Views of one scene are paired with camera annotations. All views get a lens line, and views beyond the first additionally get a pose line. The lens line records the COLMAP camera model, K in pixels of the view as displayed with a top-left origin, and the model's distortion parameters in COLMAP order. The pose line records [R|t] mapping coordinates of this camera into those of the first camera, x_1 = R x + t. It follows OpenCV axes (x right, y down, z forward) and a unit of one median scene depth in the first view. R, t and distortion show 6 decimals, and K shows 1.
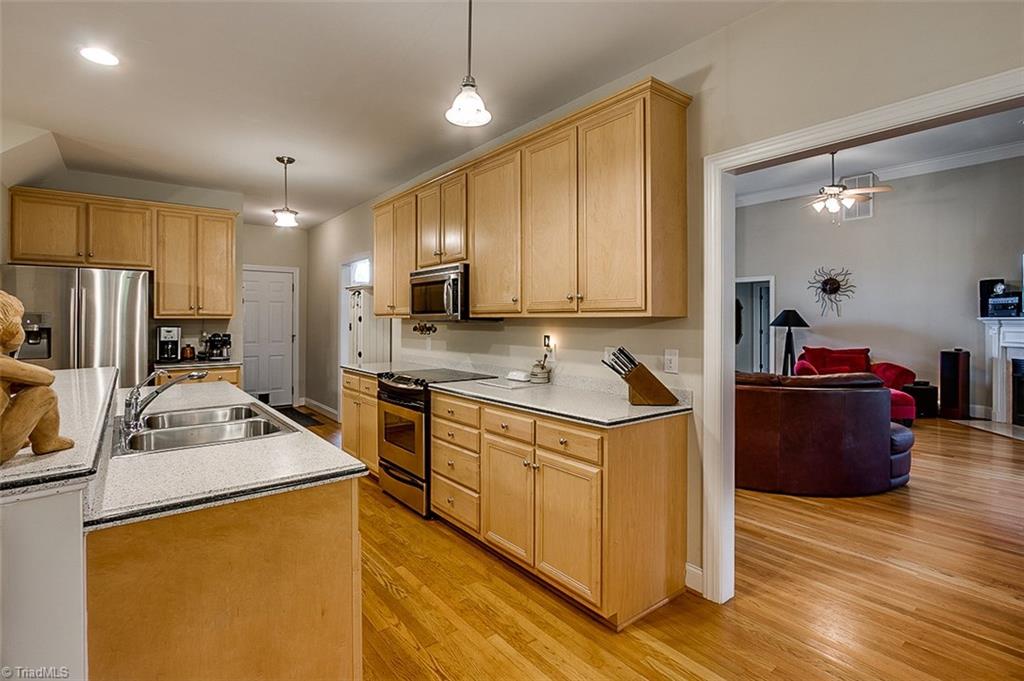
lens RADIAL K [[493.5, 0, 510.1], [0, 493.5, 315.3], [0, 0, 1]] dist [-0.004491, -0.000460]
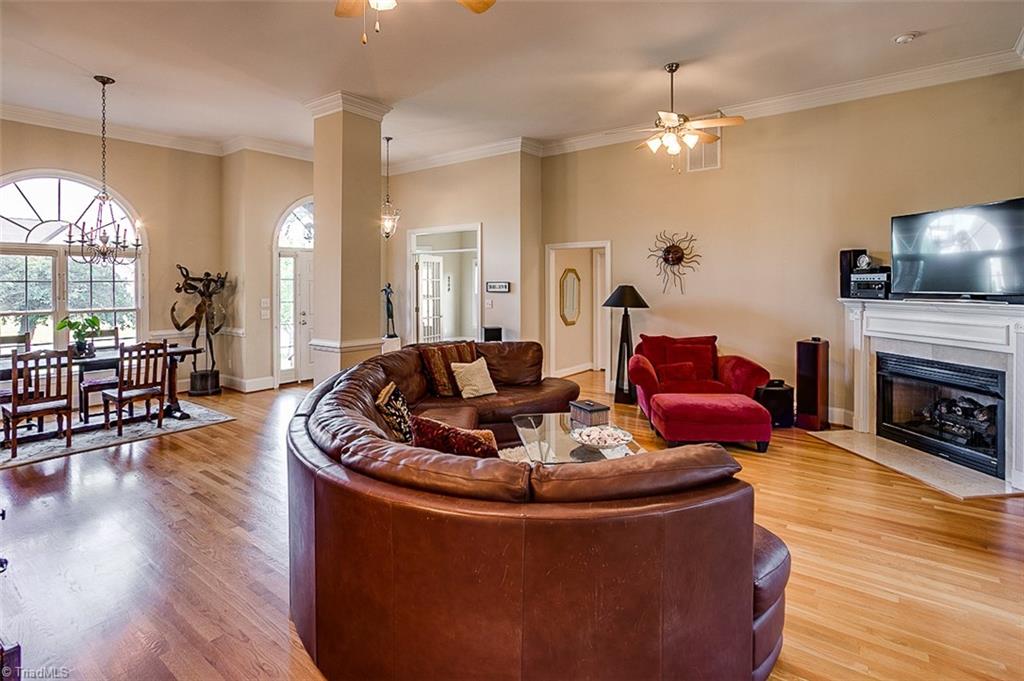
lens RADIAL K [[516.1, 0, 509.7], [0, 516.1, 281.5], [0, 0, 1]] dist [-0.002951, -0.000588]
pose [[0.969661, -0.004079, 0.244421, 0.239059], [0.002657, 0.999978, 0.006146, -0.027599], [-0.244441, -0.005310, 0.969650, 0.324208]]
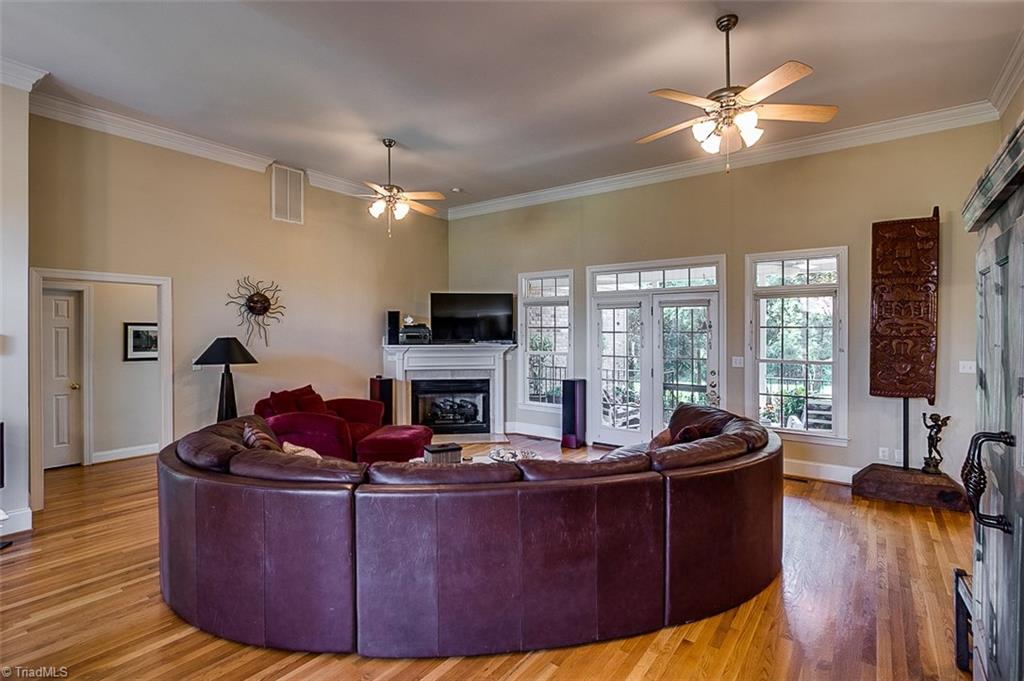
lens RADIAL K [[491.1, 0, 514.9], [0, 491.1, 326.5], [0, 0, 1]] dist [-0.003056, -0.000262]
pose [[-0.265704, 0.008763, 0.964015, -0.168231], [-0.008586, 0.999898, -0.011455, -0.026074], [-0.964017, -0.011321, -0.265601, 0.998254]]
